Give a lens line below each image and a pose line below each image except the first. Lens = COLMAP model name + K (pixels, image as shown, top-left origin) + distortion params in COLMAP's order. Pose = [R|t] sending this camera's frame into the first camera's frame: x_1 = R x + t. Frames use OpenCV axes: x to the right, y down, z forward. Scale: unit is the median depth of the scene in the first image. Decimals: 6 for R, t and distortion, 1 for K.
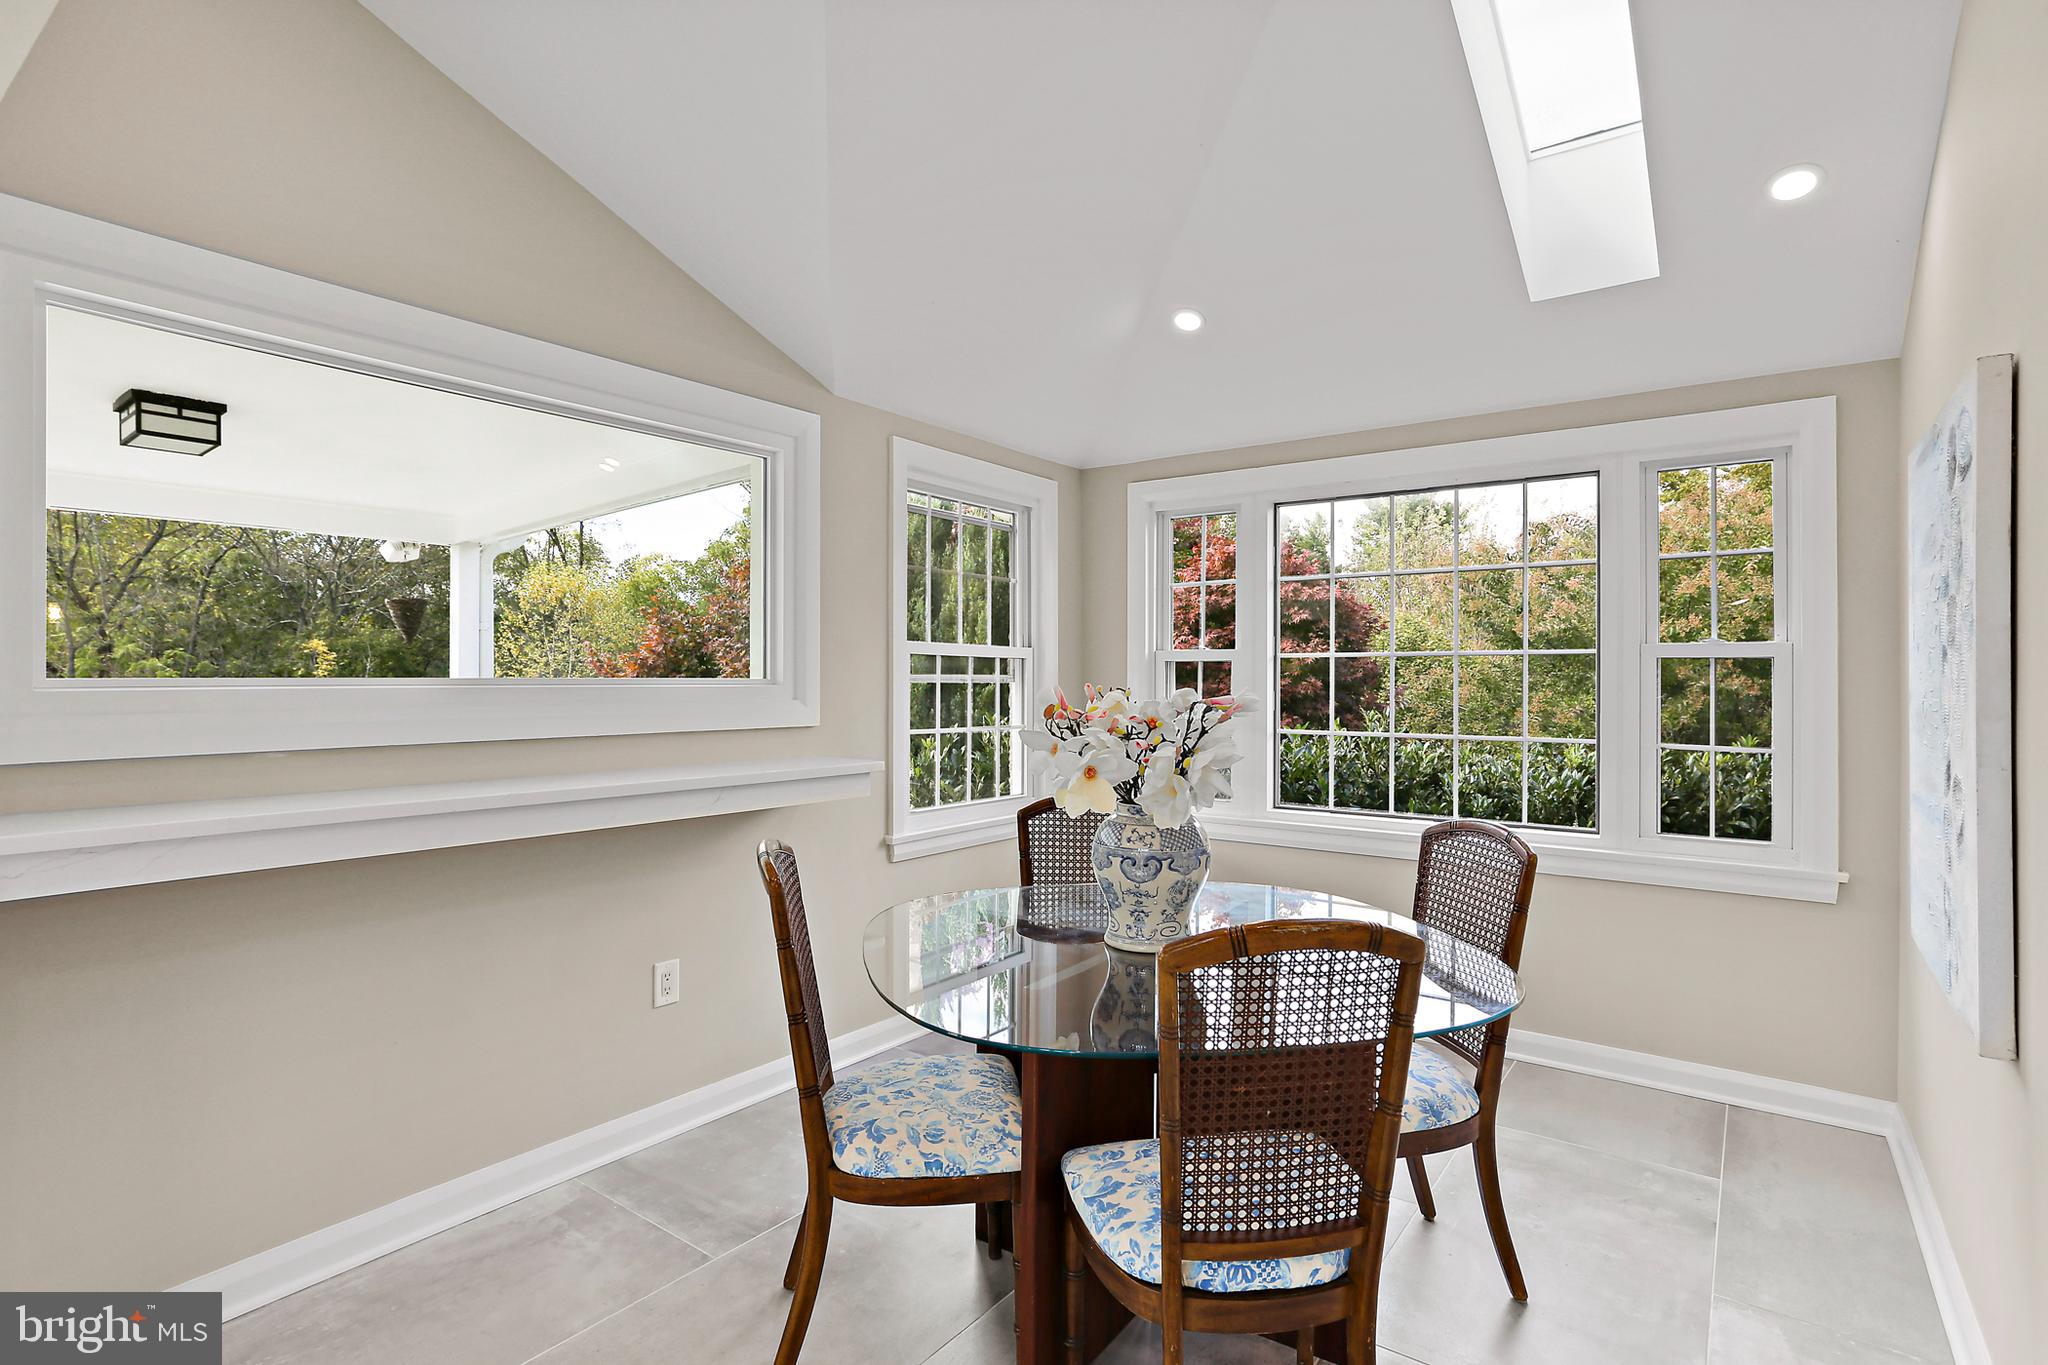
lens RADIAL K [[996.6, 0, 1024.6], [0, 996.6, 677.0], [0, 0, 1]] dist [-0.058413, 0.035238]
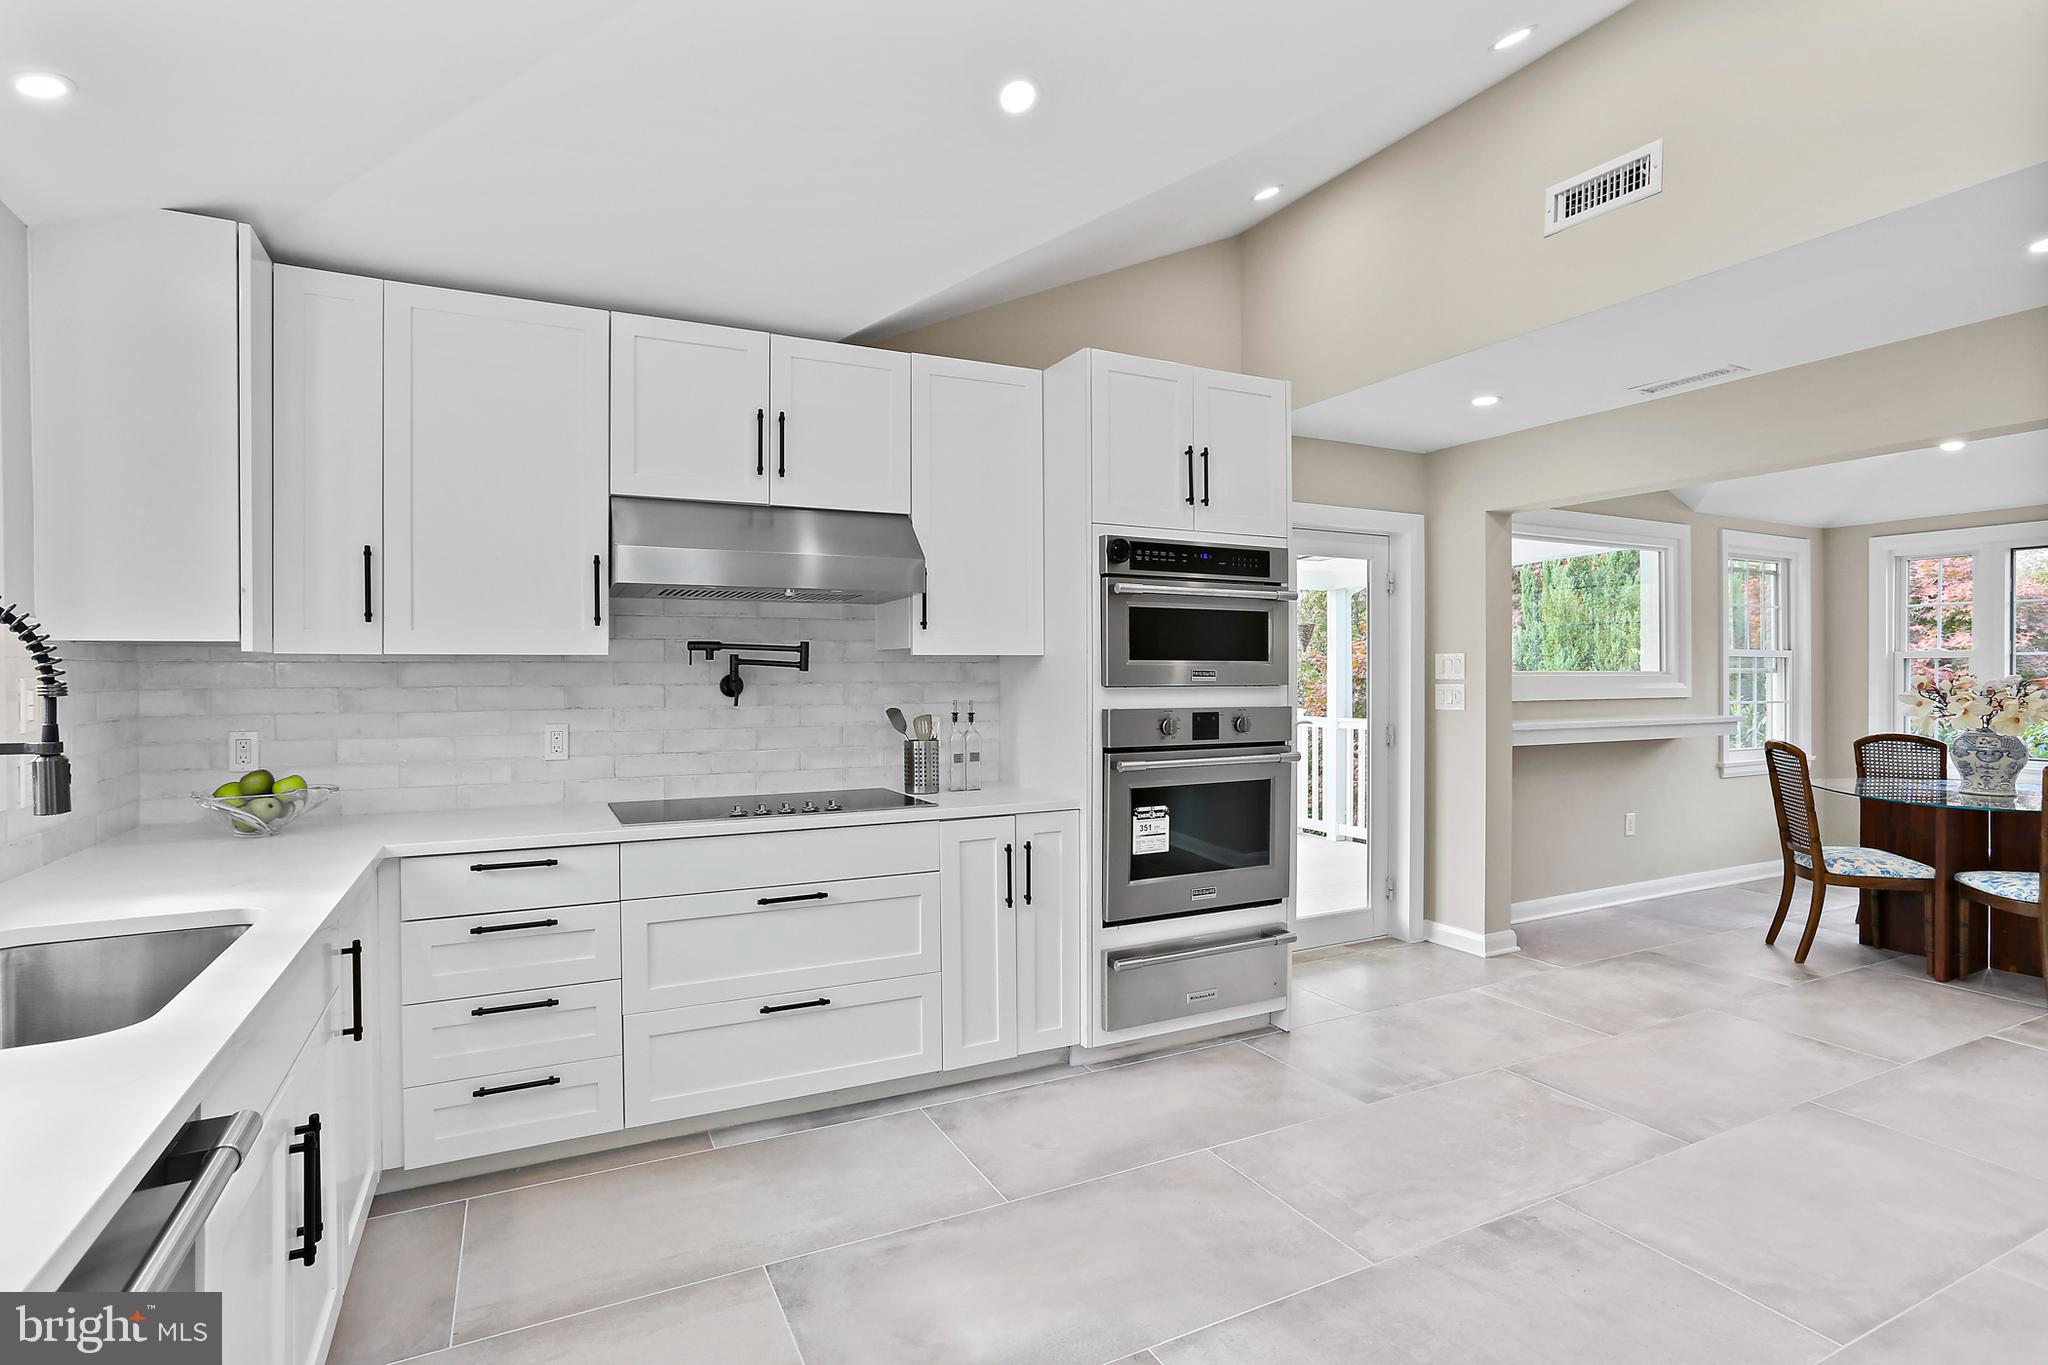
lens RADIAL K [[996.6, 0, 1024.6], [0, 996.6, 677.0], [0, 0, 1]] dist [-0.058413, 0.035238]
pose [[0.897650, 0.000987, -0.440708, -0.471949], [0.002508, 0.999970, 0.007349, -0.002641], [0.440702, -0.007702, 0.897620, -1.042974]]
